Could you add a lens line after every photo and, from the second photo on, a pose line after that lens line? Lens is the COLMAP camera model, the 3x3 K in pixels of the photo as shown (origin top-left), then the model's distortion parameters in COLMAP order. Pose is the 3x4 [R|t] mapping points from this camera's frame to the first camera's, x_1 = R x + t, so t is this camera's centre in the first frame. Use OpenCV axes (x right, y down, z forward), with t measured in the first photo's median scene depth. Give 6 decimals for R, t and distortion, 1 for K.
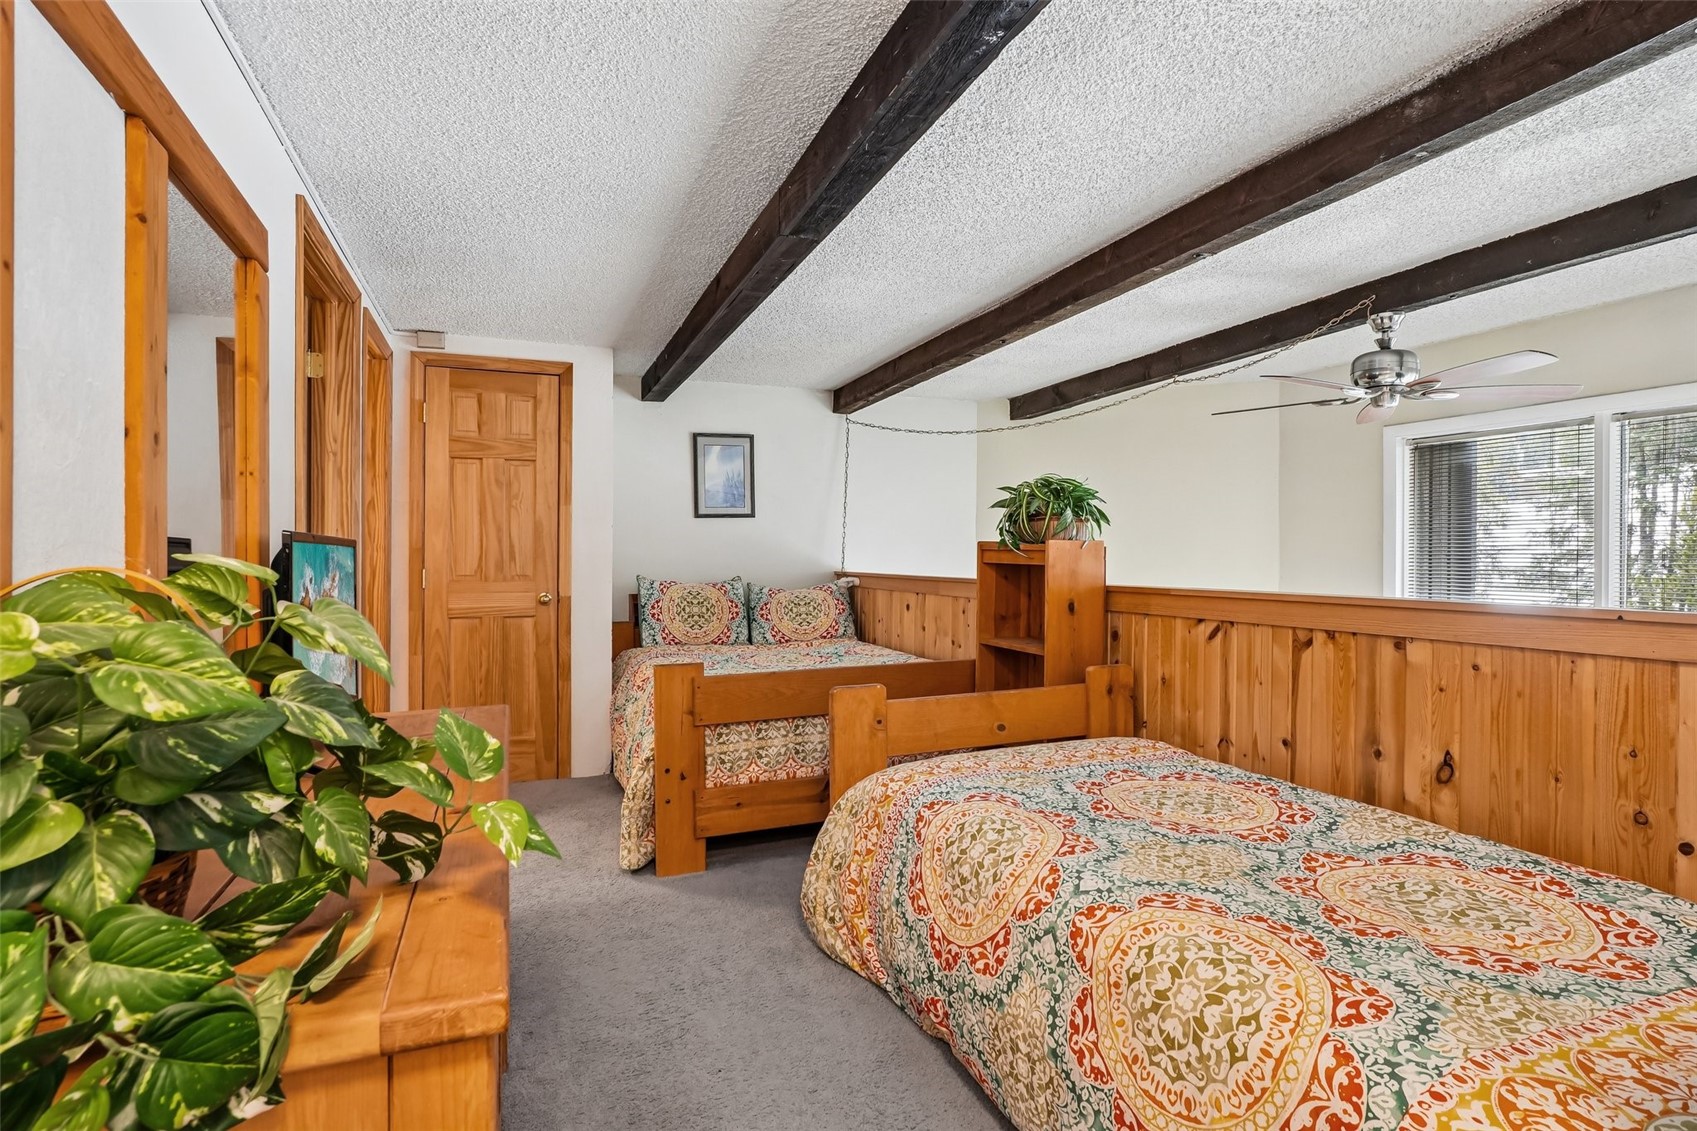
lens RADIAL K [[824.0, 0, 843.3], [0, 824.0, 572.3], [0, 0, 1]] dist [-0.023261, 0.009124]
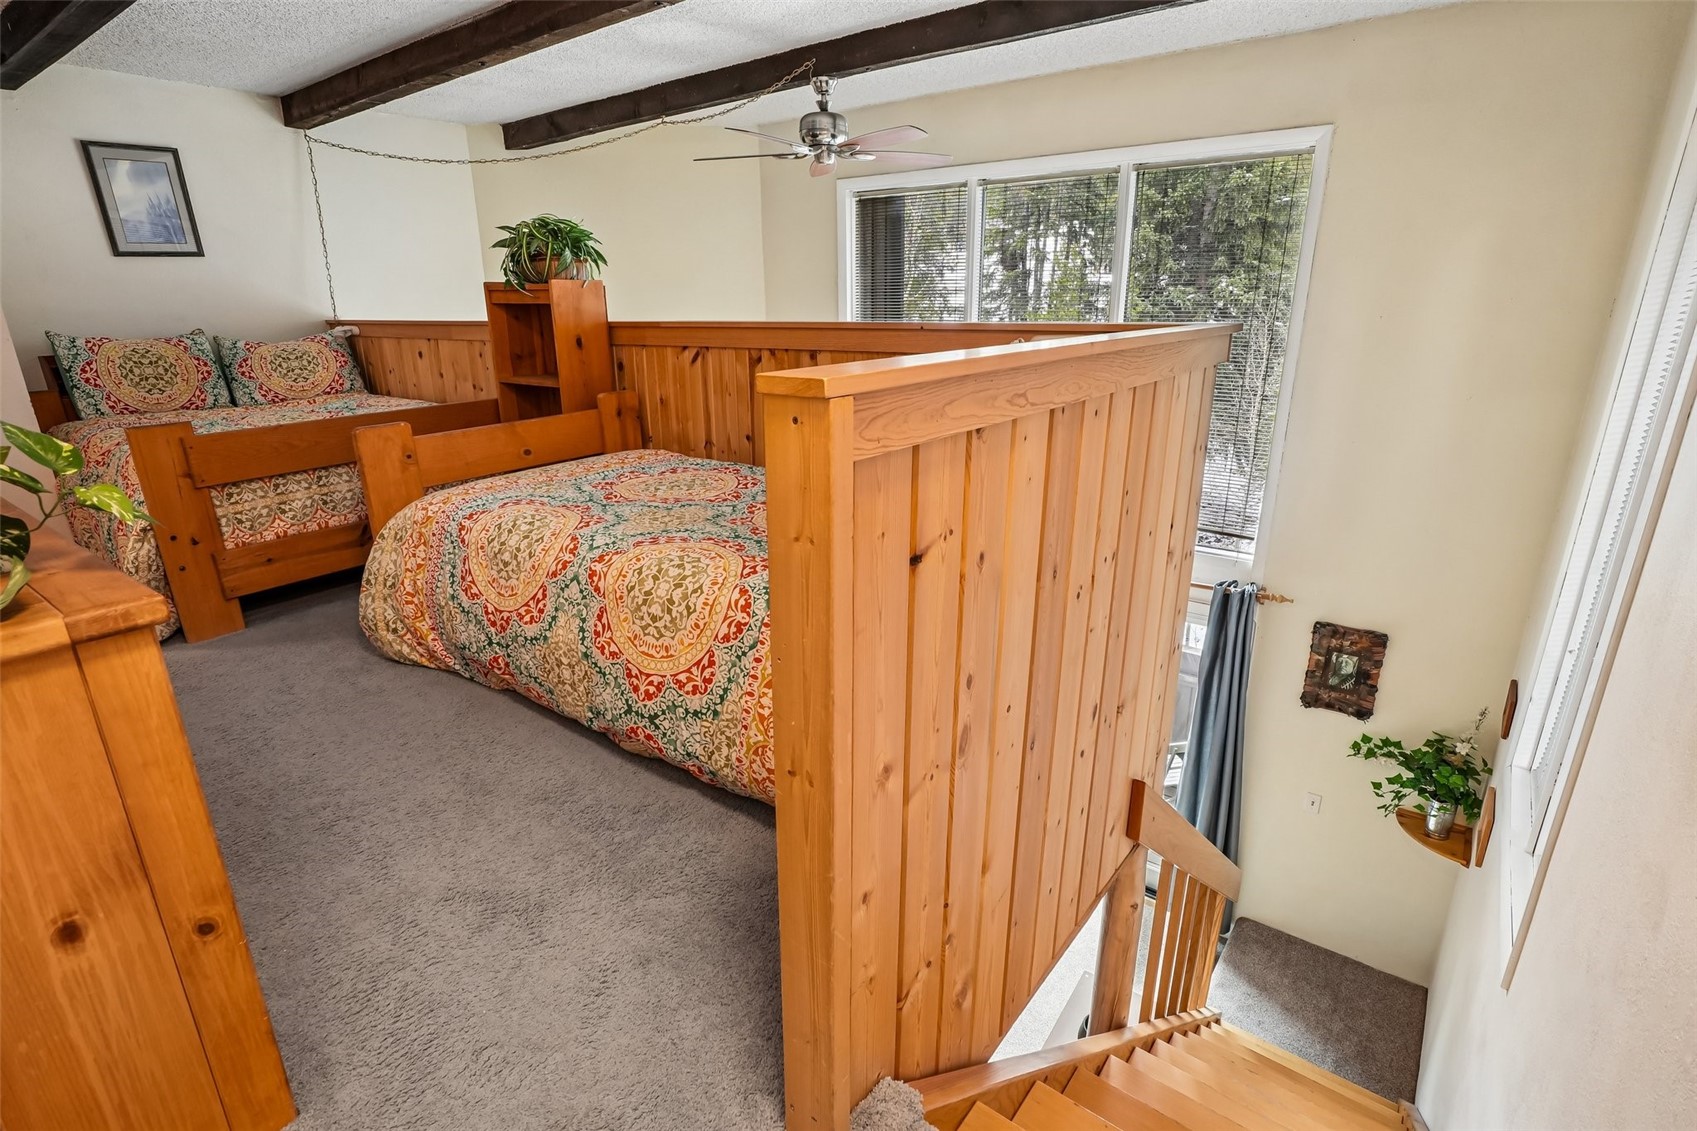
lens RADIAL K [[824.0, 0, 843.3], [0, 824.0, 572.3], [0, 0, 1]] dist [-0.023261, 0.009124]
pose [[0.855924, -0.174285, 0.486846, -0.016697], [0.023786, 0.953763, 0.299616, 0.015510], [-0.516555, -0.244868, 0.820494, -0.199311]]
